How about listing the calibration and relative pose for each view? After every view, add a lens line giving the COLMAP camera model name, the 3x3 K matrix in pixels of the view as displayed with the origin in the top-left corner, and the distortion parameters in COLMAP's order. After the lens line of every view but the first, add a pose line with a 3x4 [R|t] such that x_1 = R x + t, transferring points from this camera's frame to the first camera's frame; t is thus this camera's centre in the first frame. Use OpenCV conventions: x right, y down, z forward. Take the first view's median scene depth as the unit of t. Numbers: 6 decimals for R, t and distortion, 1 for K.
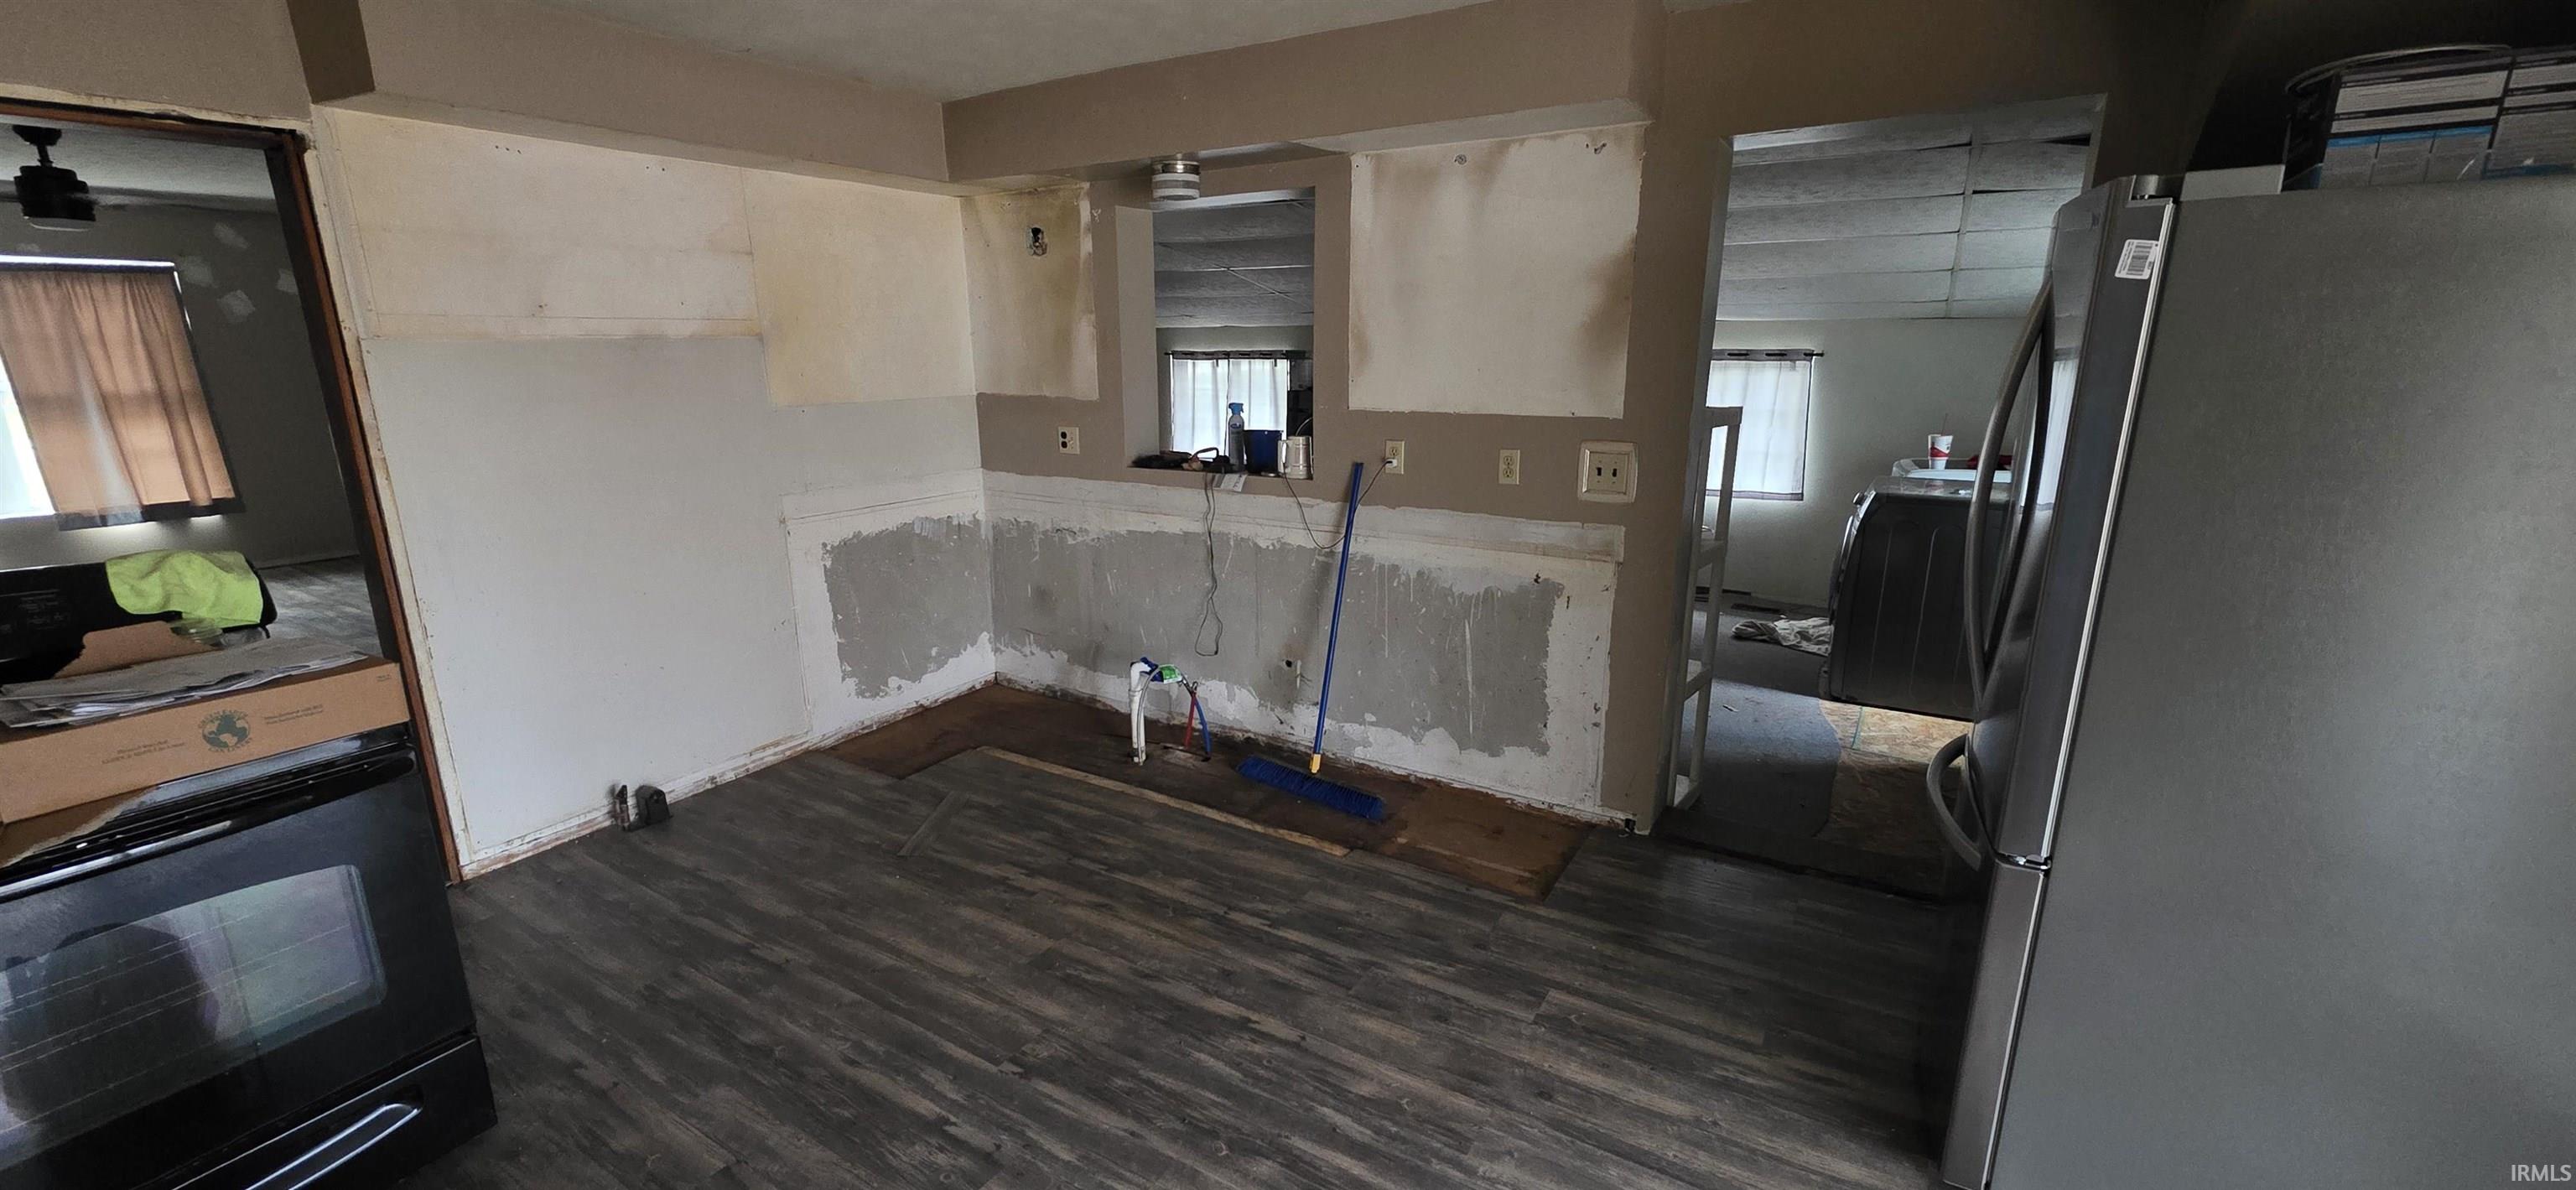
lens RADIAL K [[1022.2, 0, 1297.9], [0, 1022.2, 596.1], [0, 0, 1]] dist [0.003843, 0.000132]
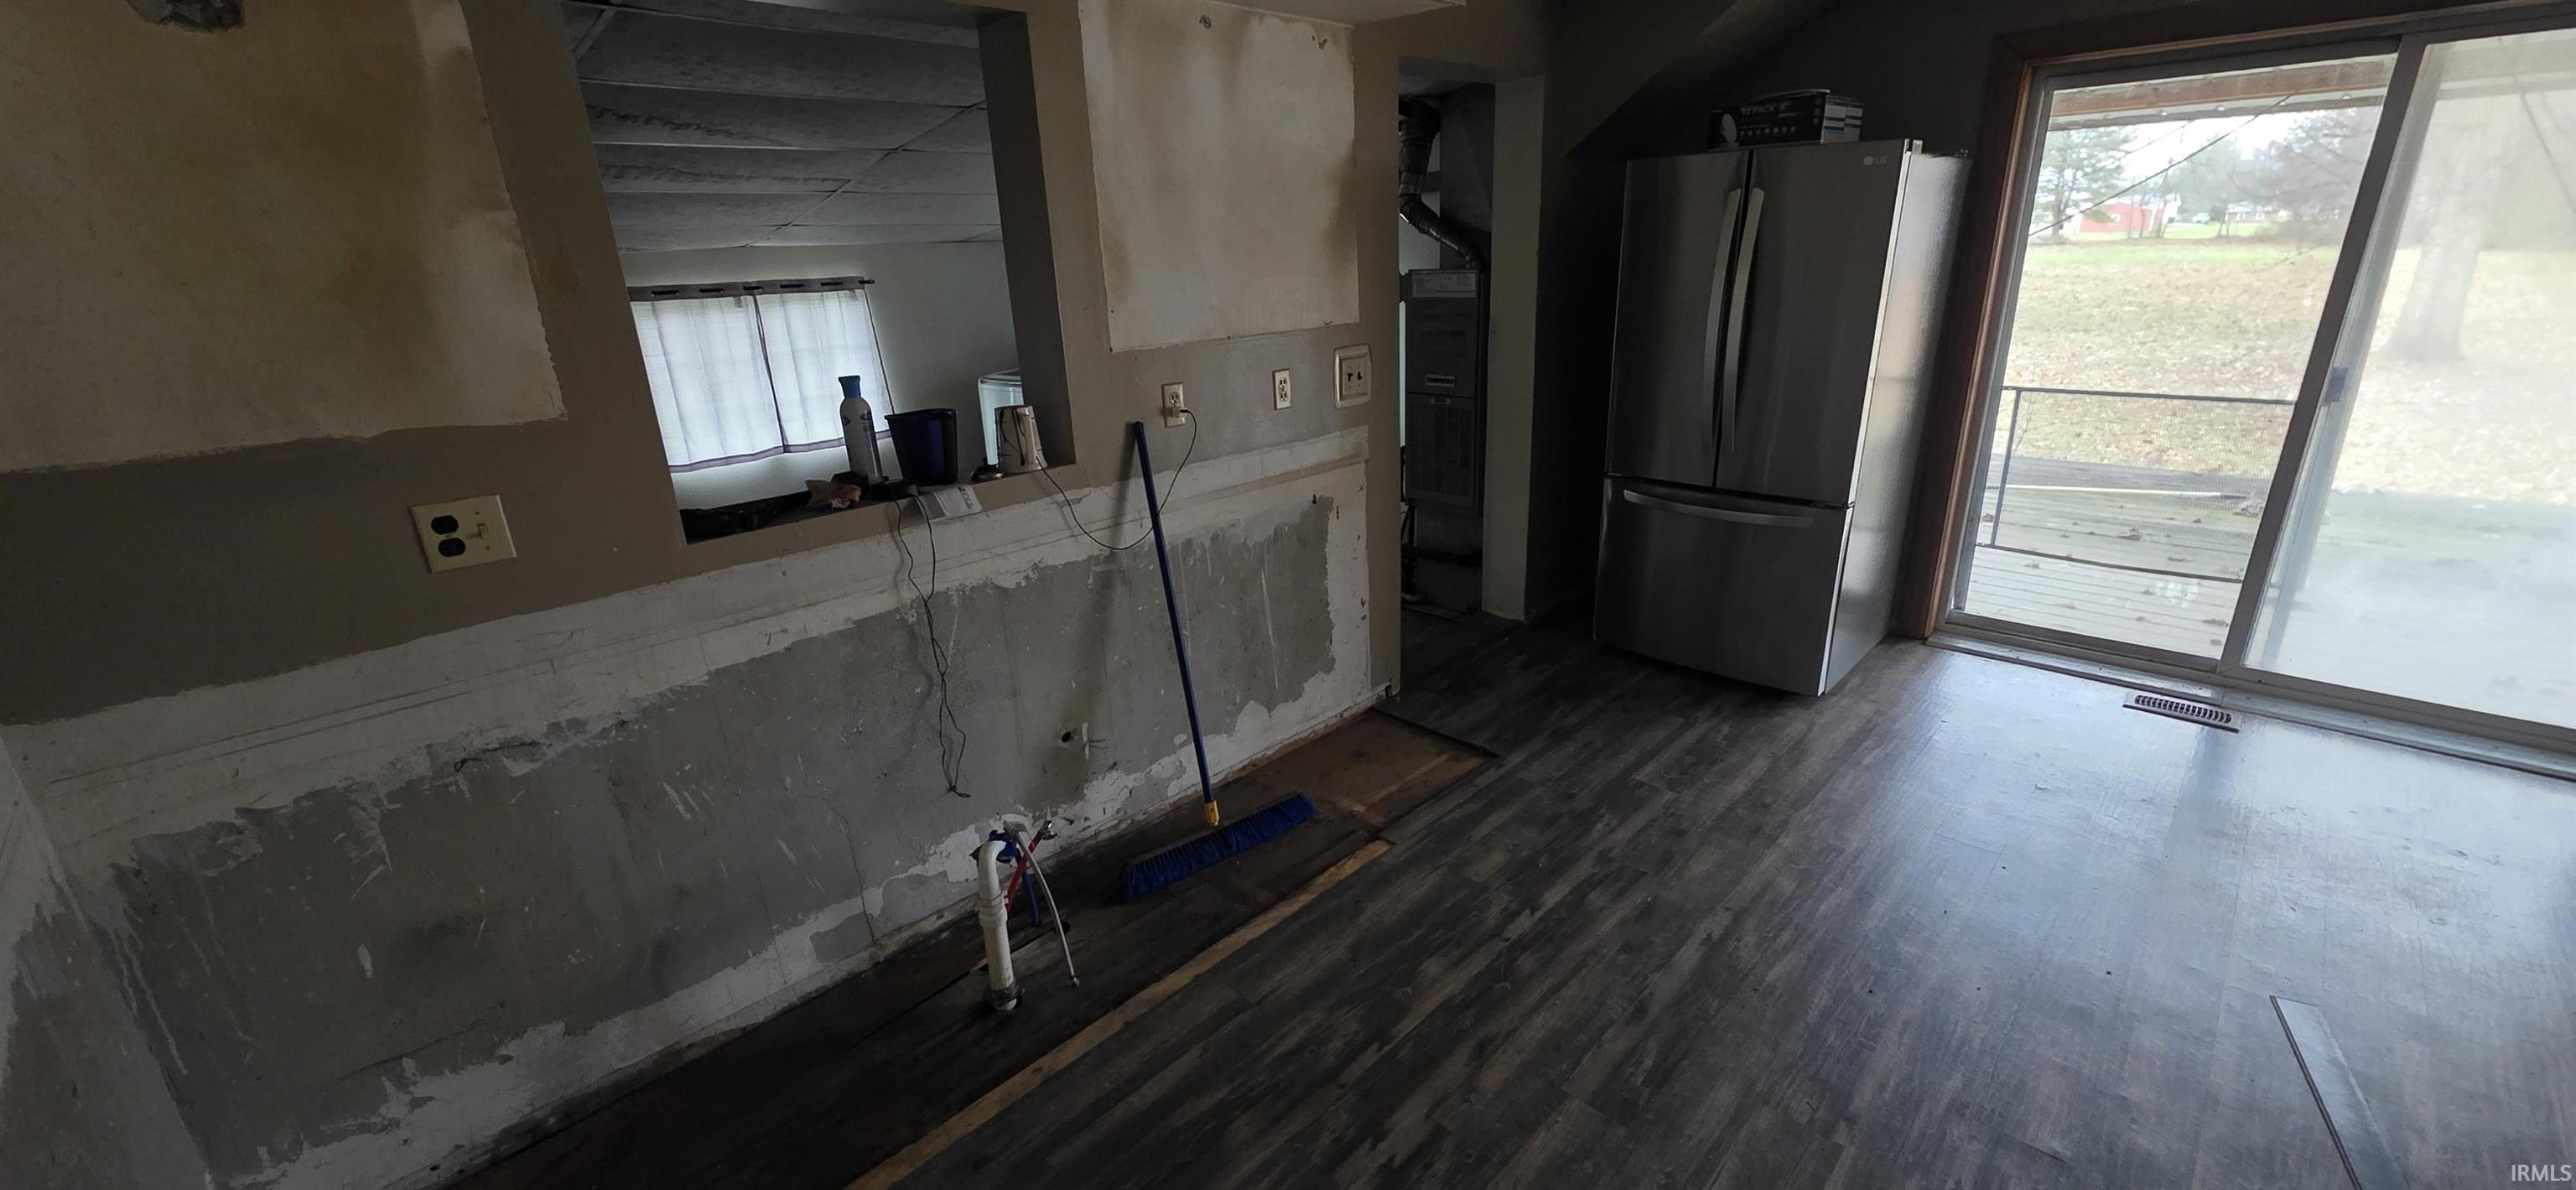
lens RADIAL K [[1022.2, 0, 1297.3], [0, 1022.2, 594.8], [0, 0, 1]] dist [0.003843, 0.000132]
pose [[0.212549, -0.318743, 0.923702, -0.678478], [0.274392, 0.926736, 0.256650, -0.182714], [-0.937834, 0.198906, 0.284437, 0.745663]]
